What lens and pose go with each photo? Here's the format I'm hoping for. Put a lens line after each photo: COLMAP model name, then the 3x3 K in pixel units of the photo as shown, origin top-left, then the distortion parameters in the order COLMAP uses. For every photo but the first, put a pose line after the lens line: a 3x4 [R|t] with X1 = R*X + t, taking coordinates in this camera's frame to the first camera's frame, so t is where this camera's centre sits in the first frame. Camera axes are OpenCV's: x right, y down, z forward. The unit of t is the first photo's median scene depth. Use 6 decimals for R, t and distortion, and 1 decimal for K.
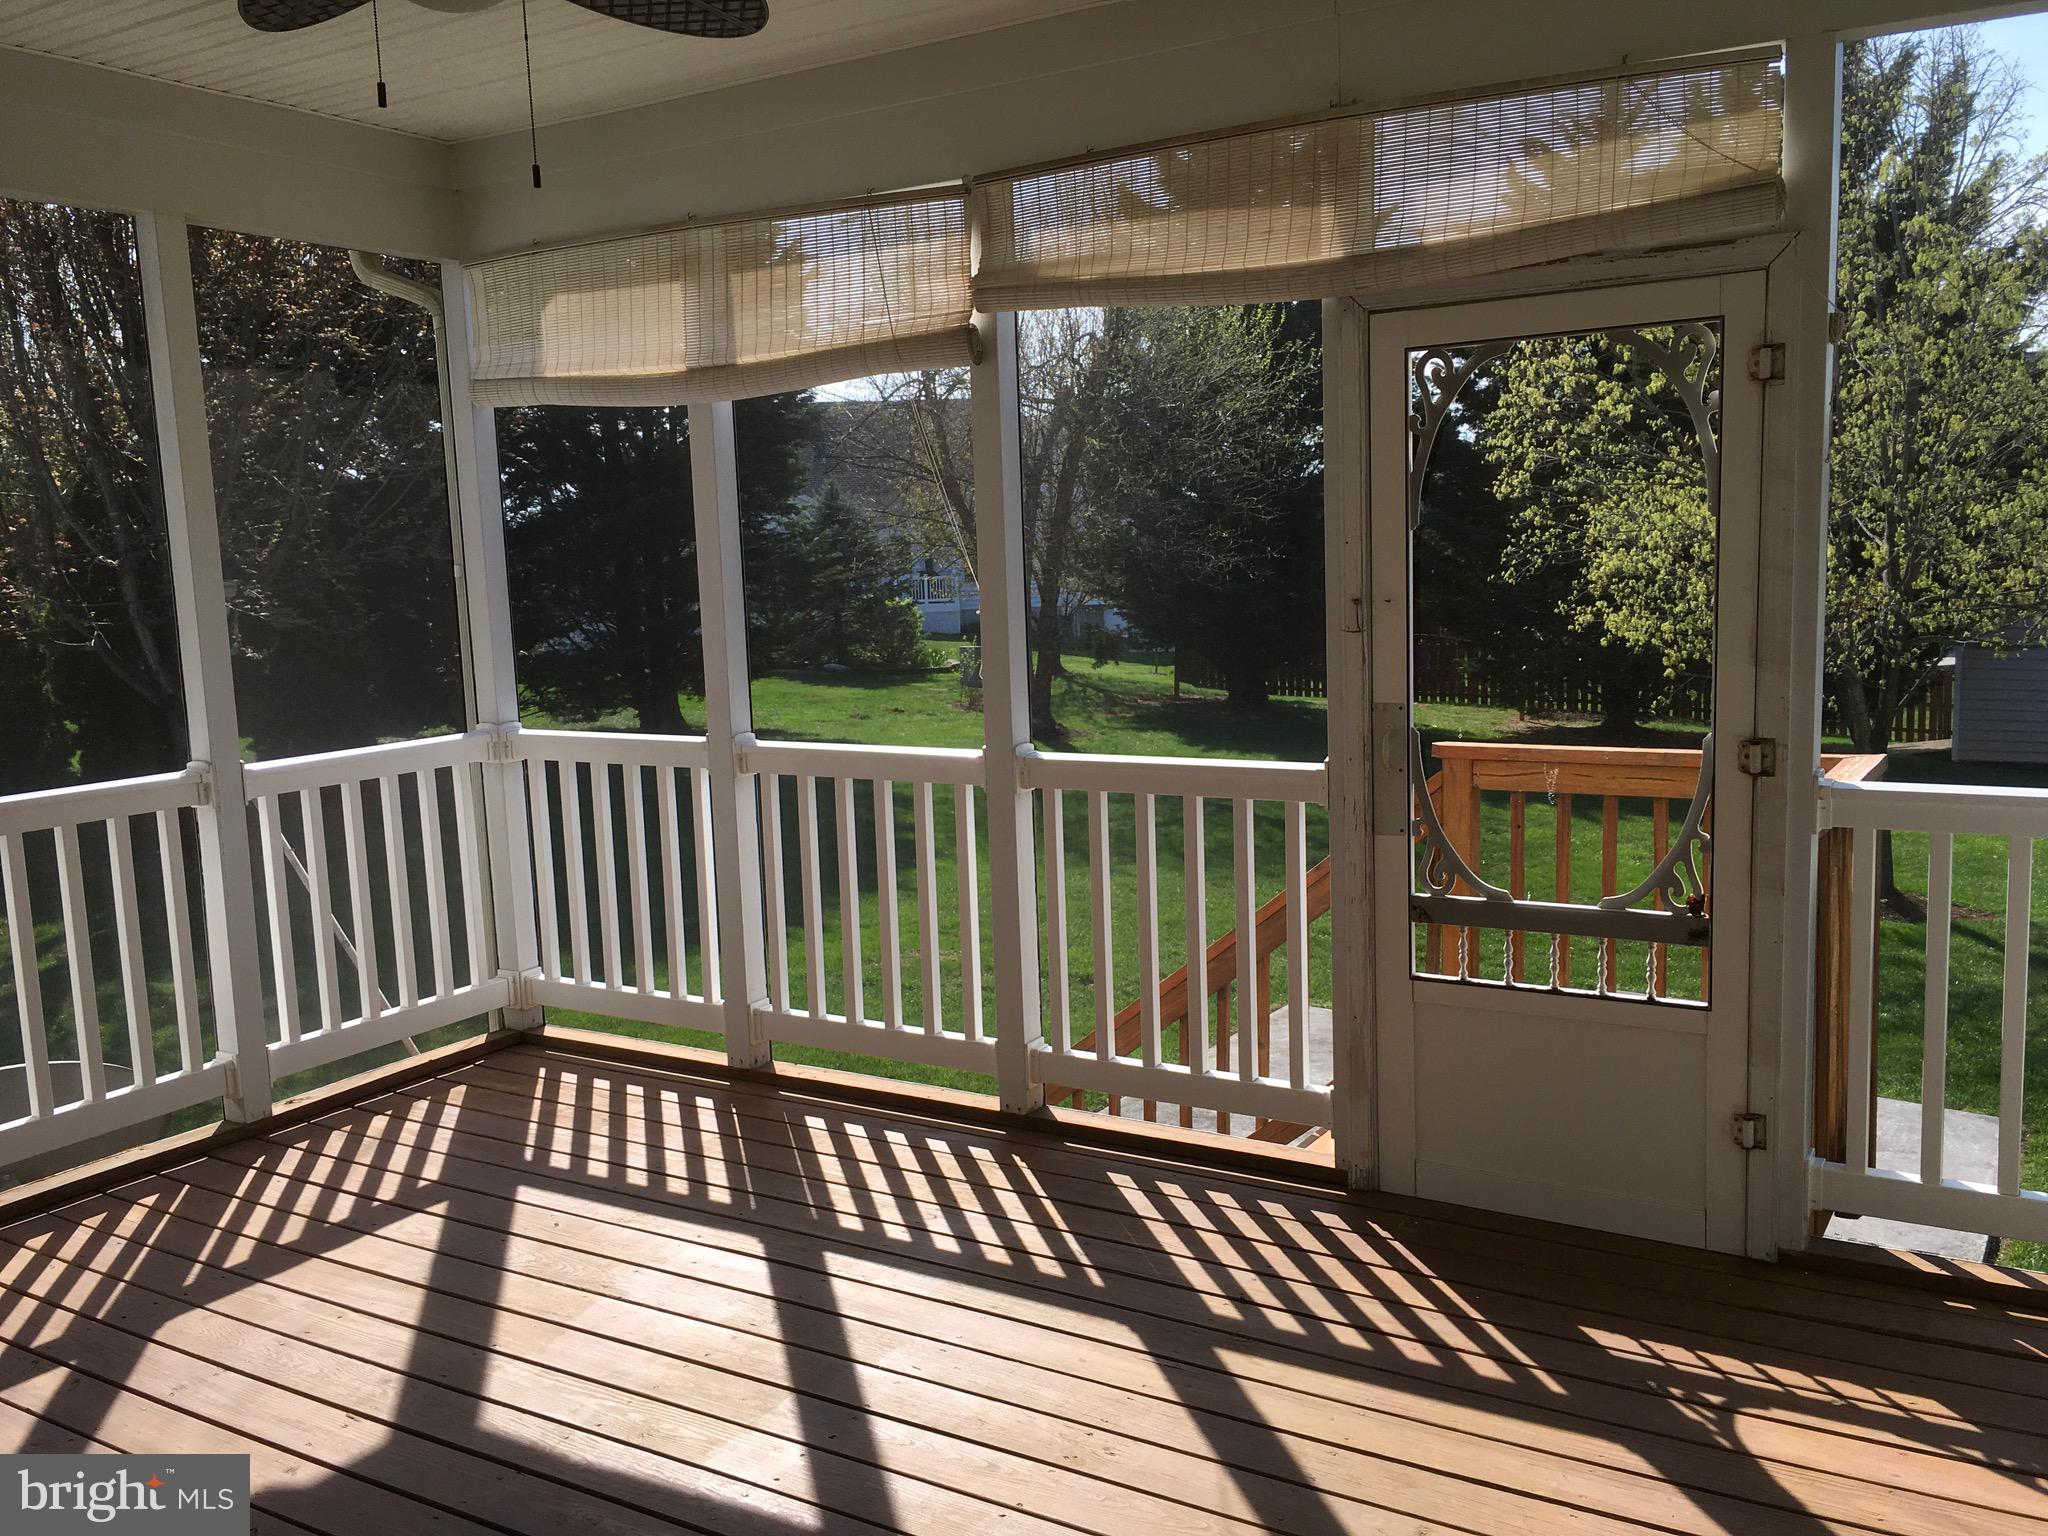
lens RADIAL K [[1696.1, 0, 1024.0], [0, 1696.1, 768.0], [0, 0, 1]] dist [0.095081, -0.171168]
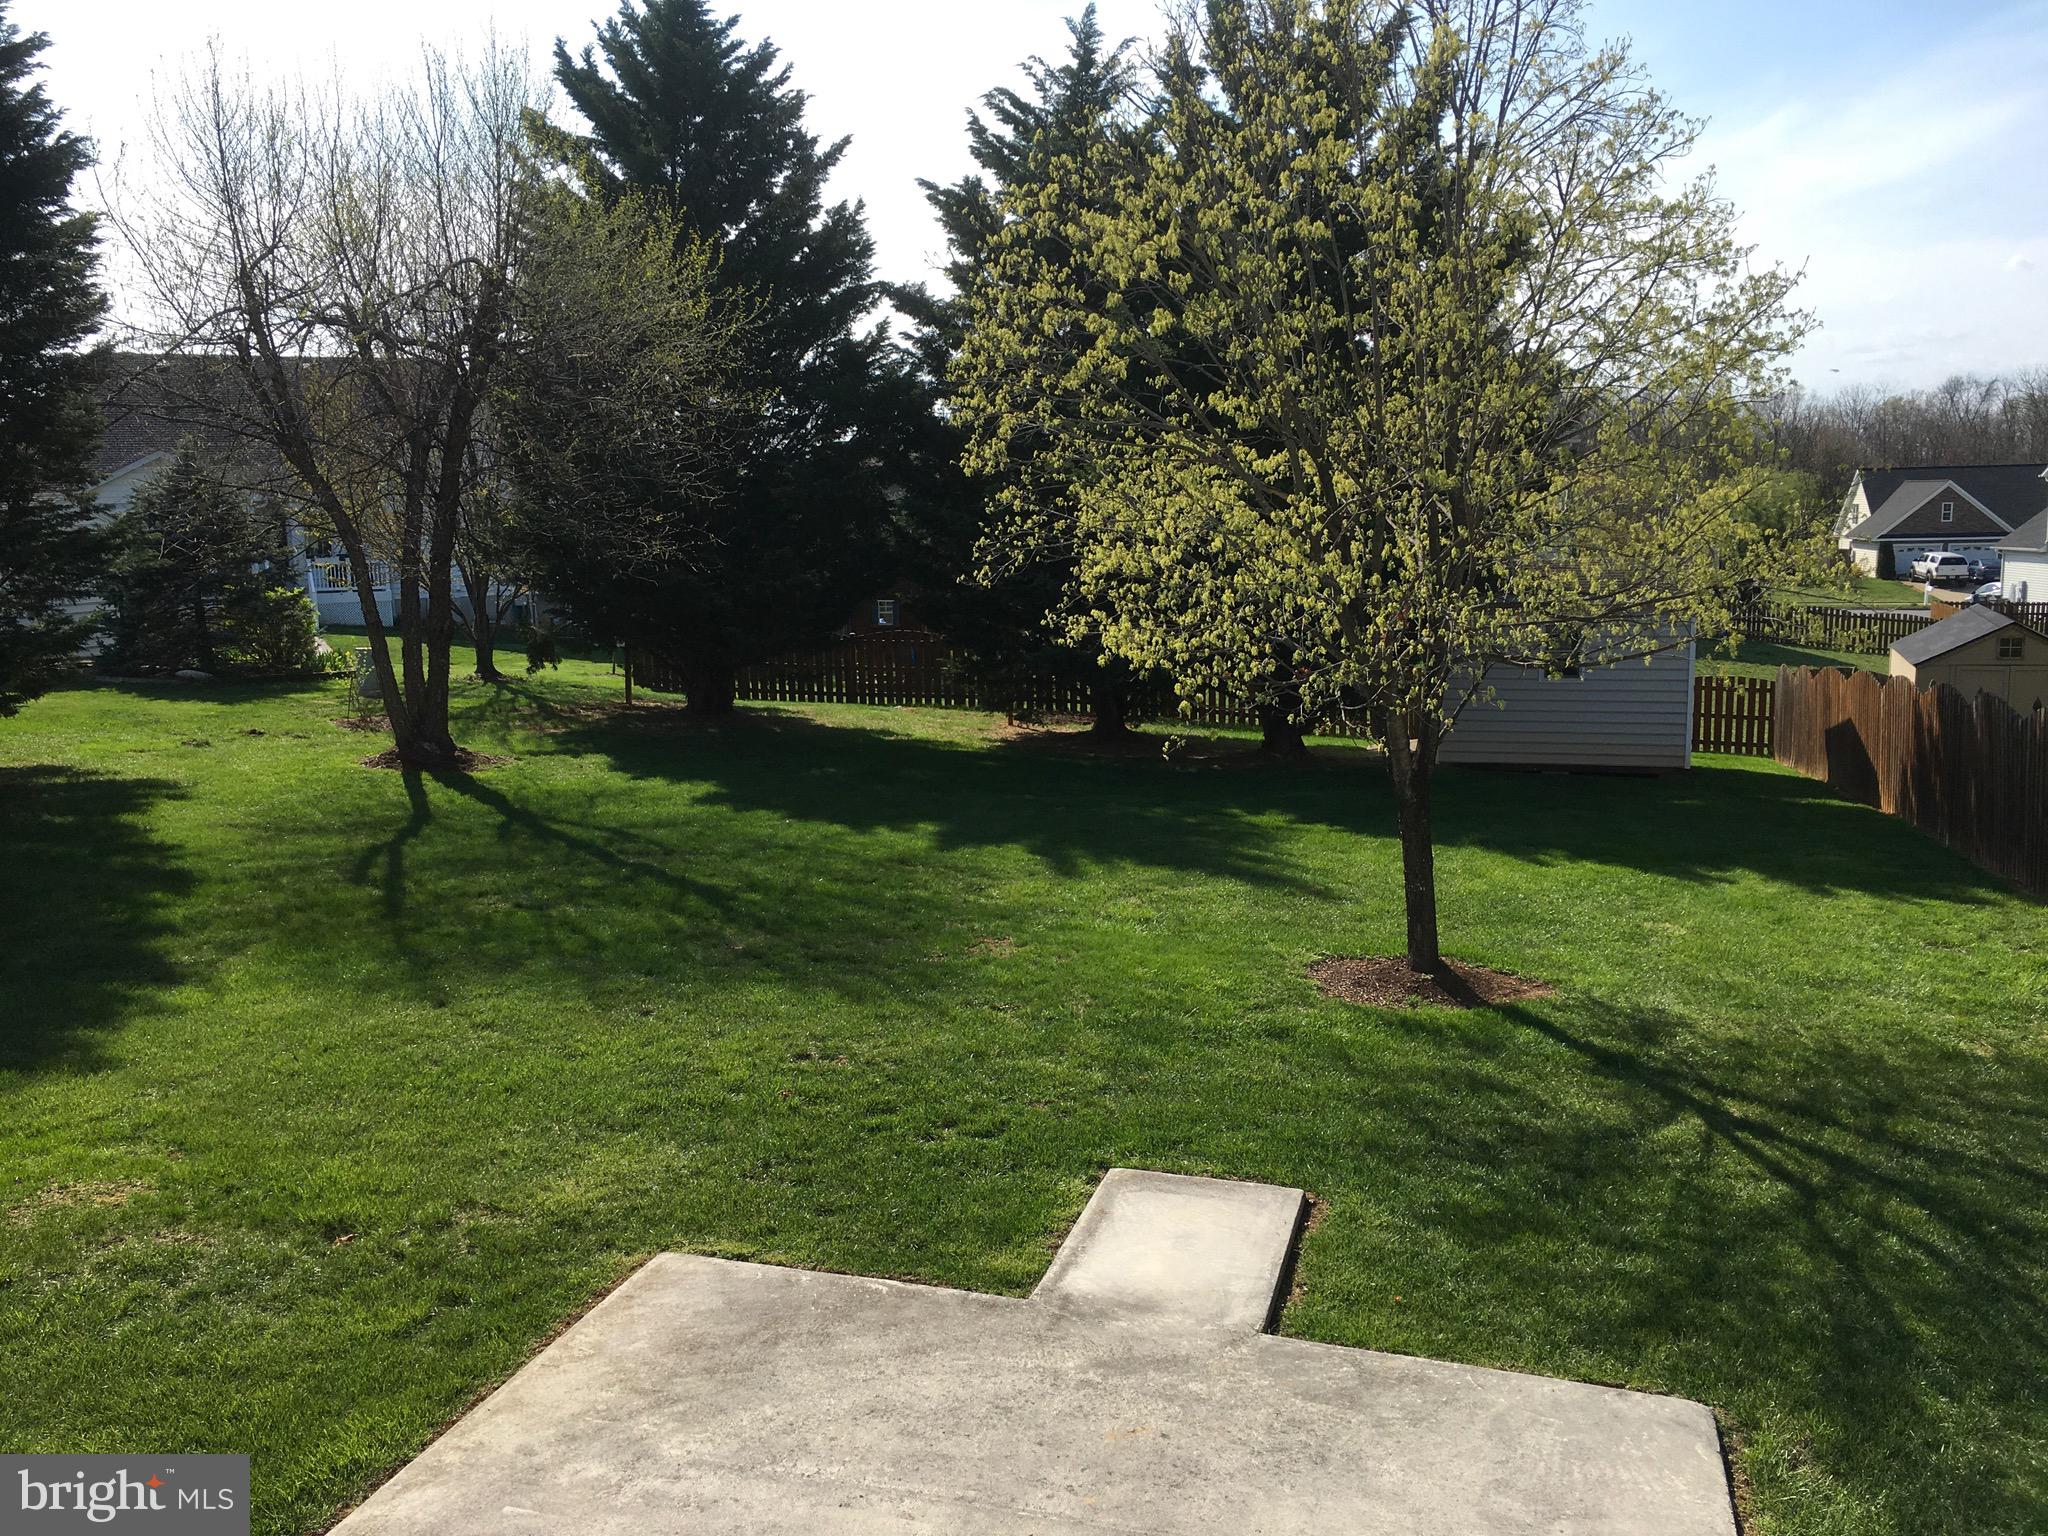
lens RADIAL K [[1696.1, 0, 1024.0], [0, 1696.1, 768.0], [0, 0, 1]] dist [0.095081, -0.171168]
pose [[0.958226, -0.028755, 0.284563, 0.080741], [0.026402, 0.999578, 0.012103, -0.034715], [-0.284791, -0.004084, 0.958581, 0.260482]]
